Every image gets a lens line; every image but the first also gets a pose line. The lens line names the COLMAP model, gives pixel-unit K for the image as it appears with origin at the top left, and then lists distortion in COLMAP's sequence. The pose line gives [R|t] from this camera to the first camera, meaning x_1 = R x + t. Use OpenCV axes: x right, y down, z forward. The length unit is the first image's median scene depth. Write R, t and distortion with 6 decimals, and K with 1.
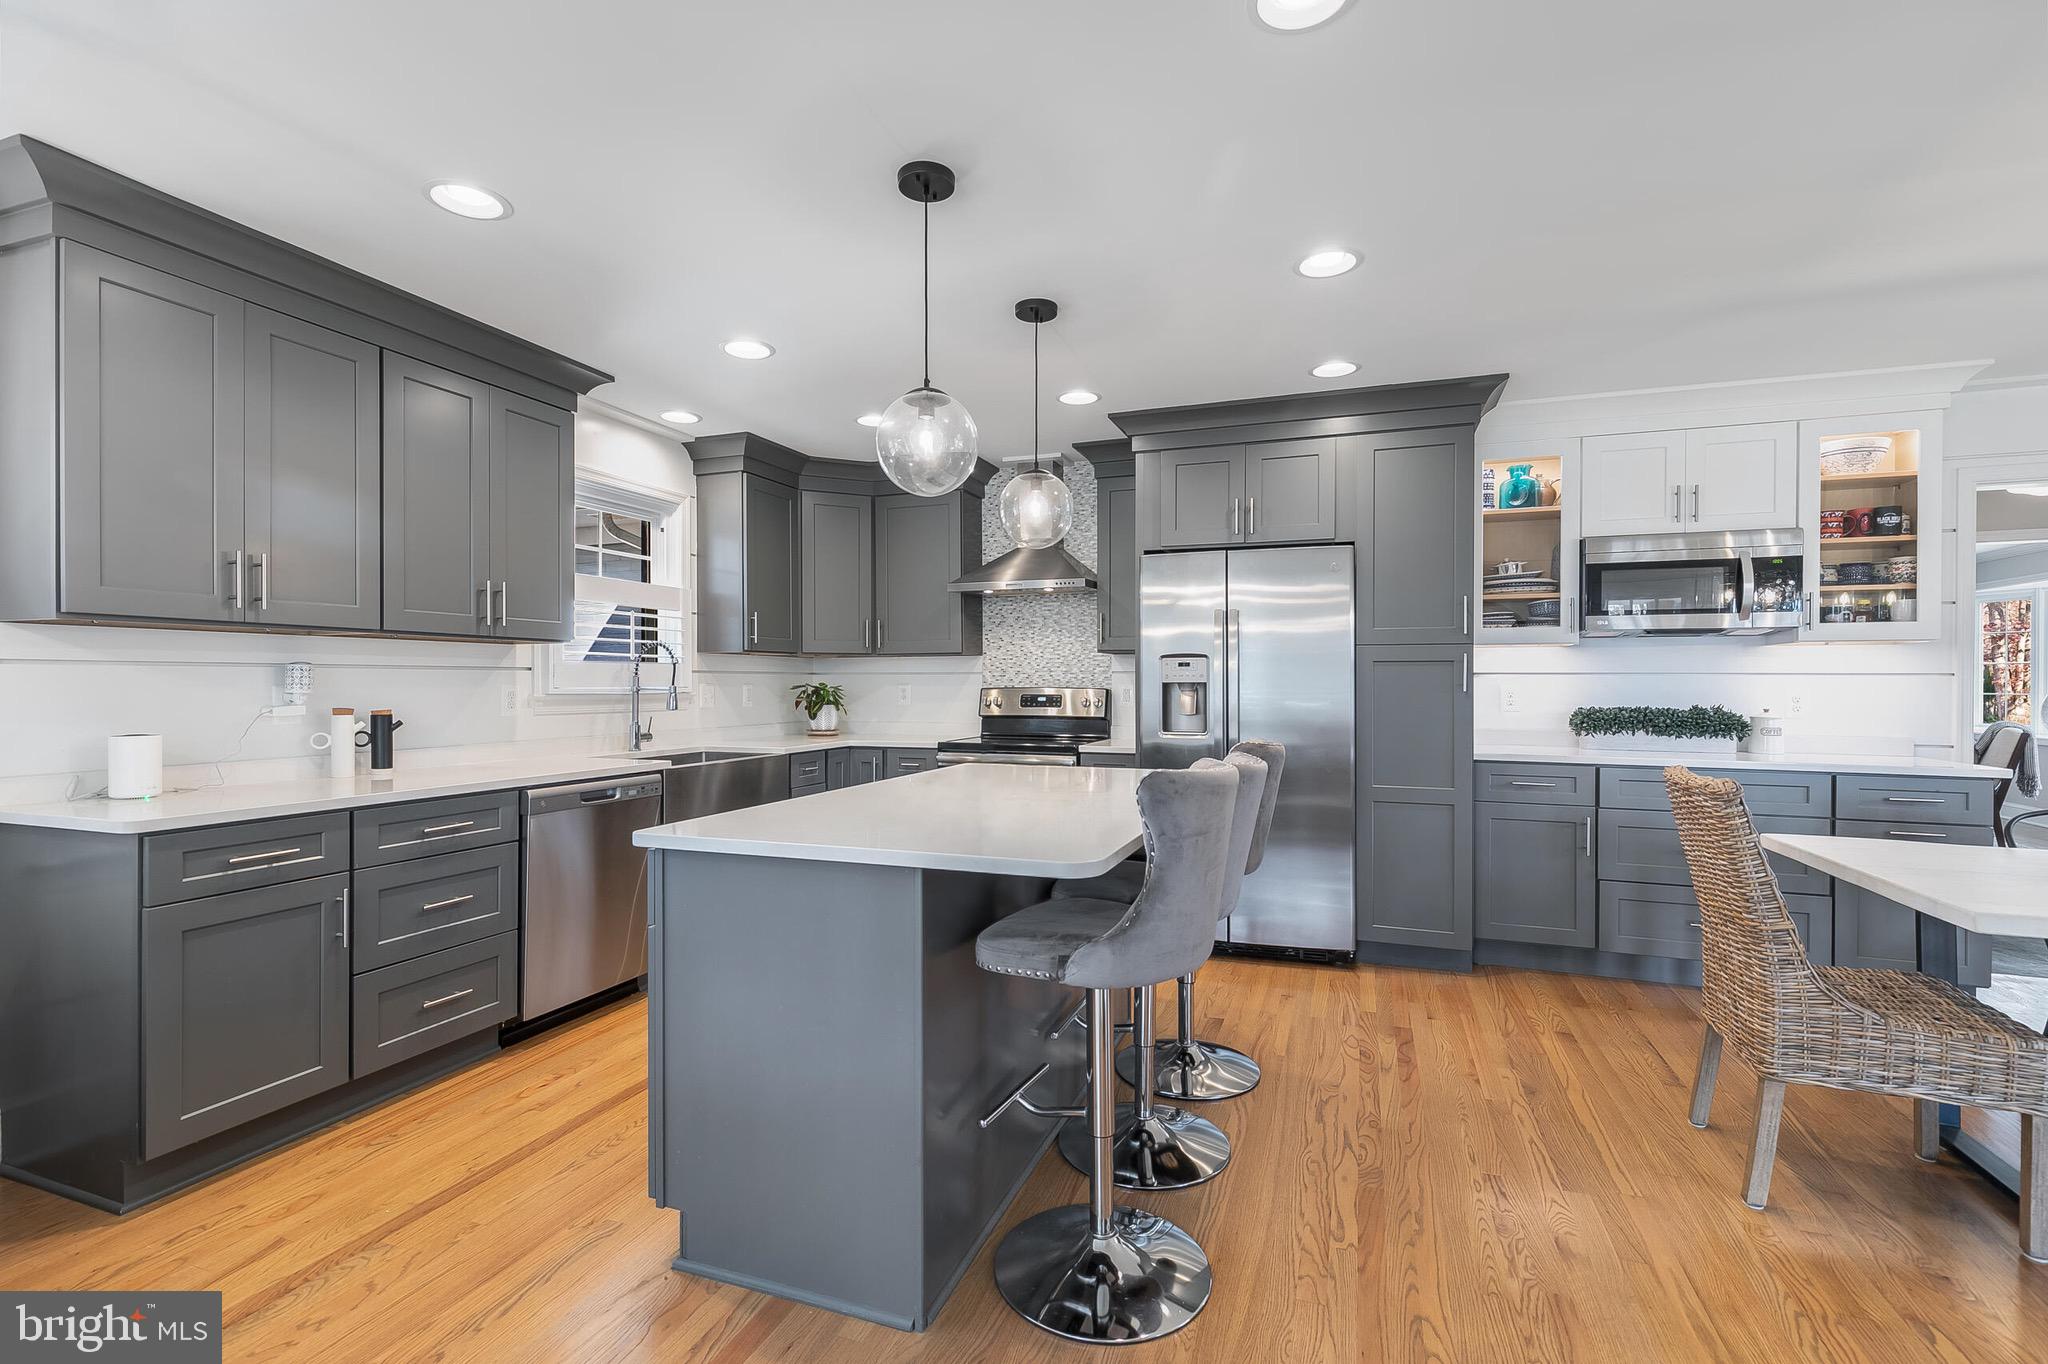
lens RADIAL K [[920.5, 0, 1020.1], [0, 920.5, 684.4], [0, 0, 1]] dist [0.002162, -0.000274]
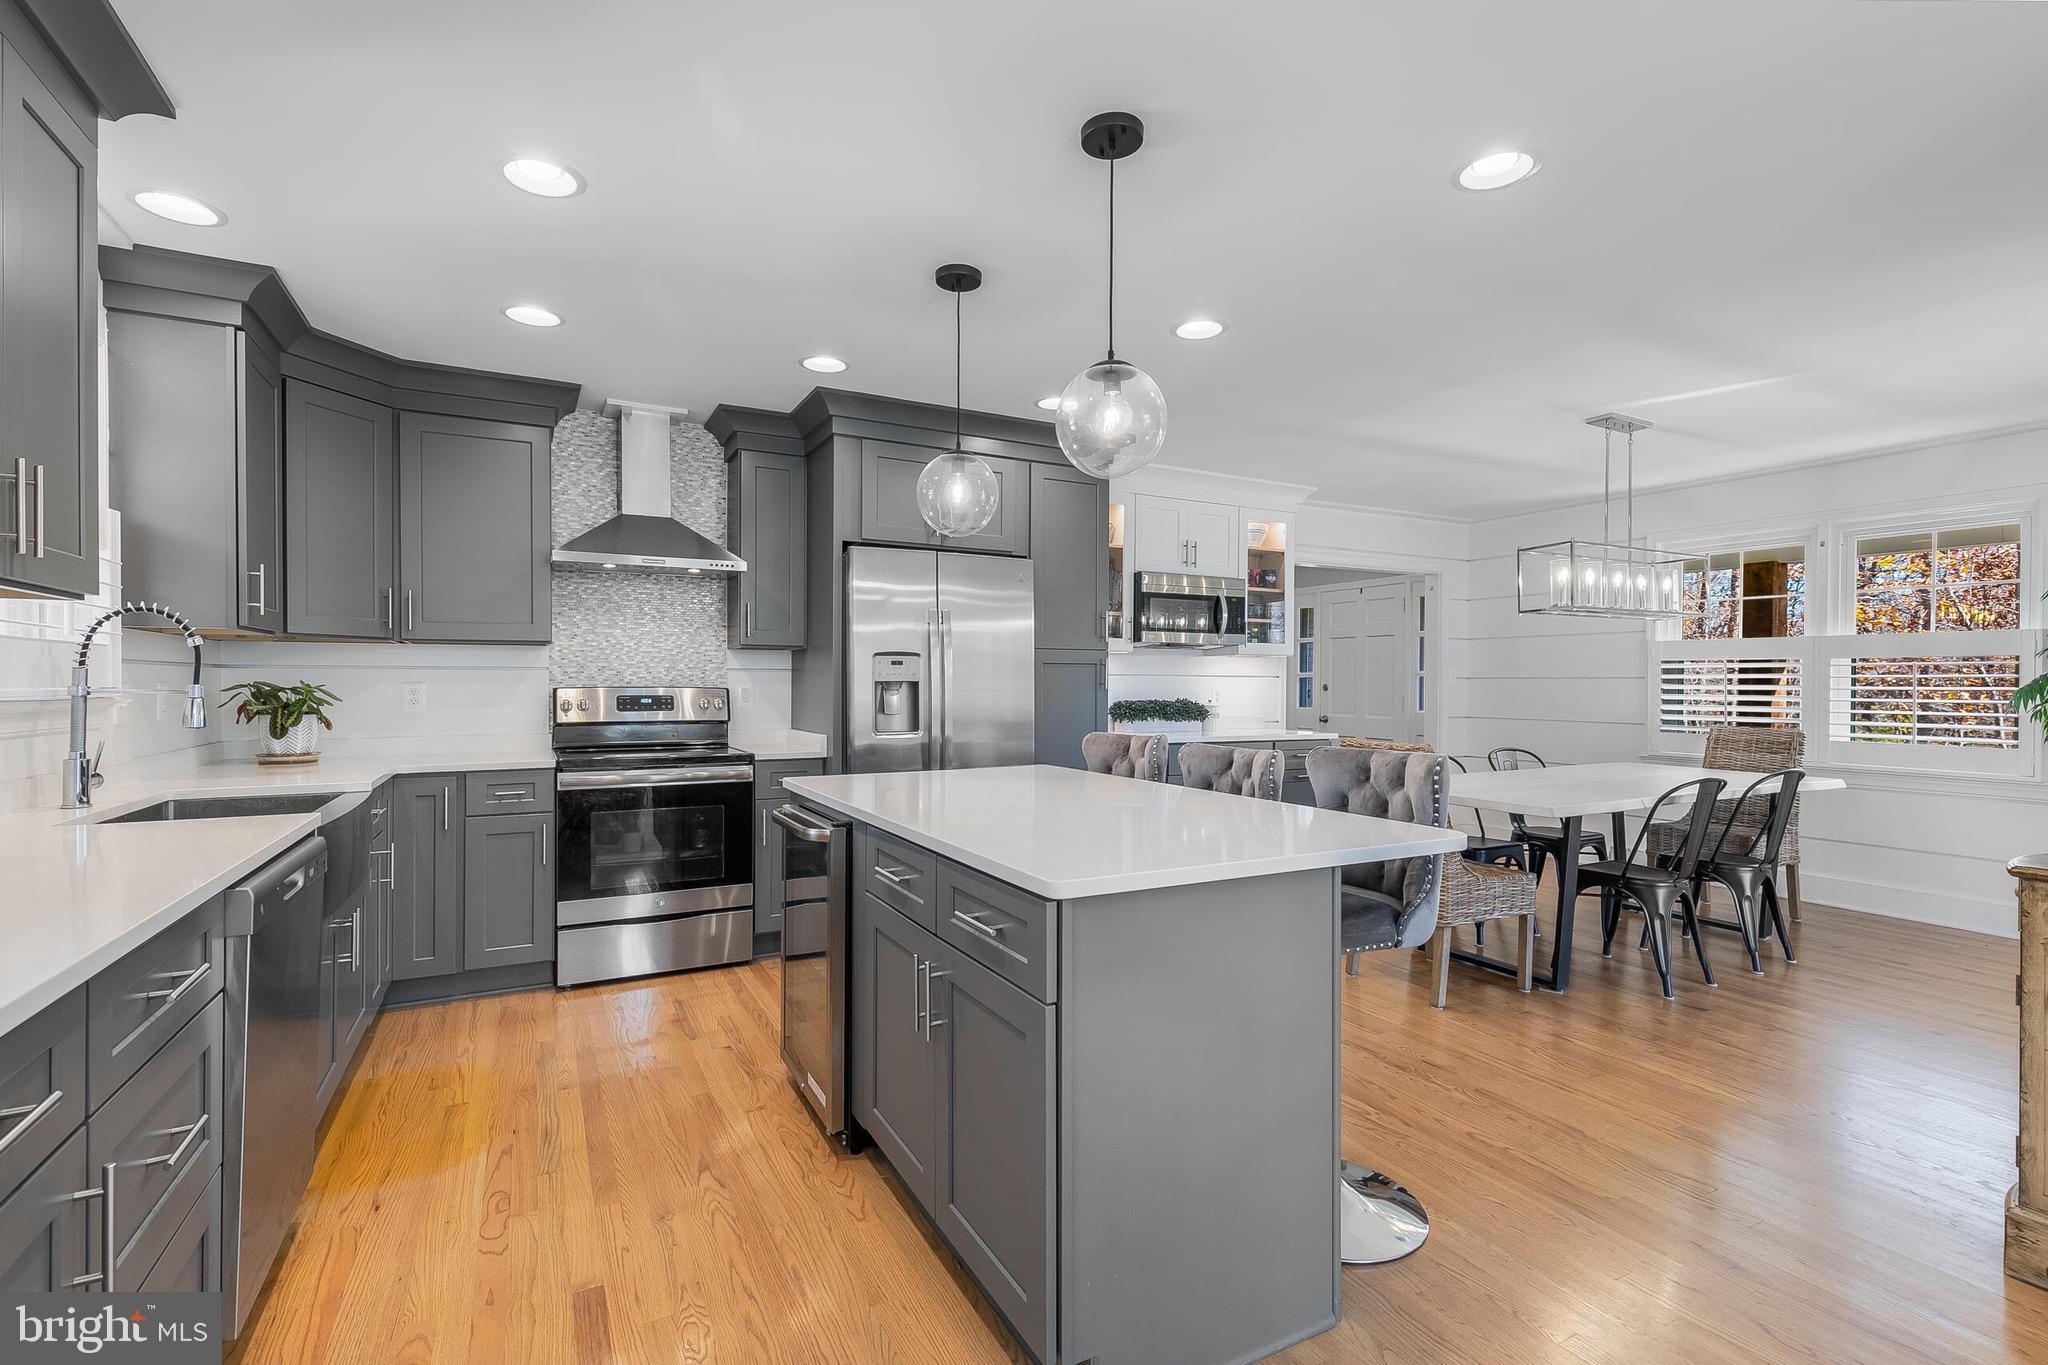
lens RADIAL K [[920.5, 0, 1019.3], [0, 920.5, 687.3], [0, 0, 1]] dist [0.002162, -0.000274]
pose [[0.668246, -0.002970, 0.743934, -0.506988], [-0.000631, 0.999989, 0.004560, -0.000065], [-0.743940, -0.003517, 0.668237, 0.271881]]
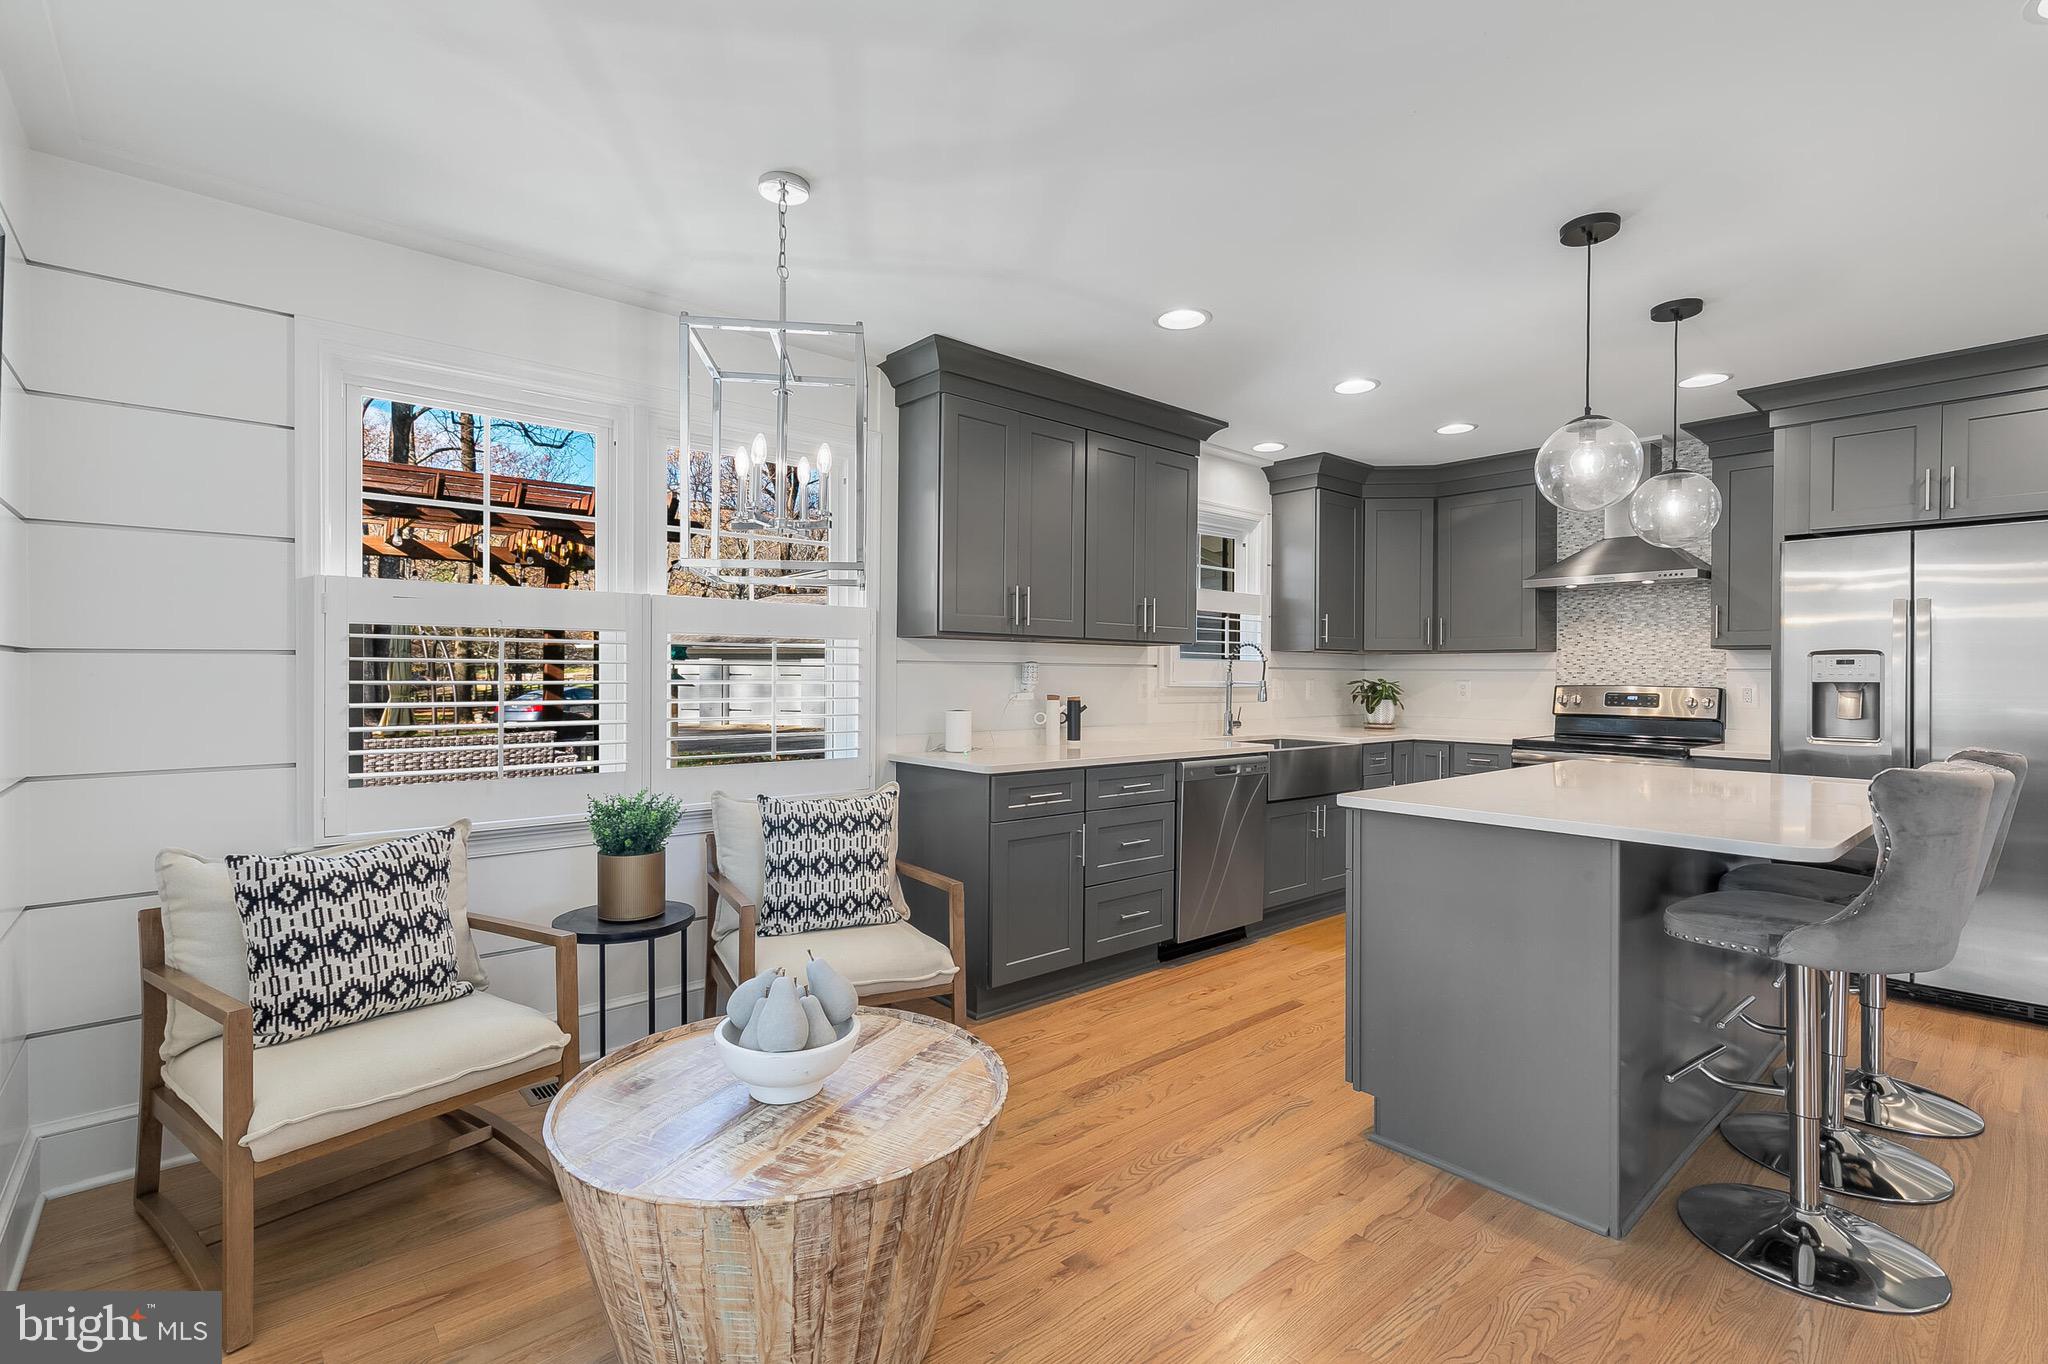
lens RADIAL K [[920.5, 0, 1013.1], [0, 920.5, 677.0], [0, 0, 1]] dist [0.002162, -0.000274]
pose [[0.873590, 0.007797, -0.486601, -0.098154], [-0.008187, 0.999966, 0.001325, -0.001924], [0.486594, 0.002826, 0.873623, -0.181848]]
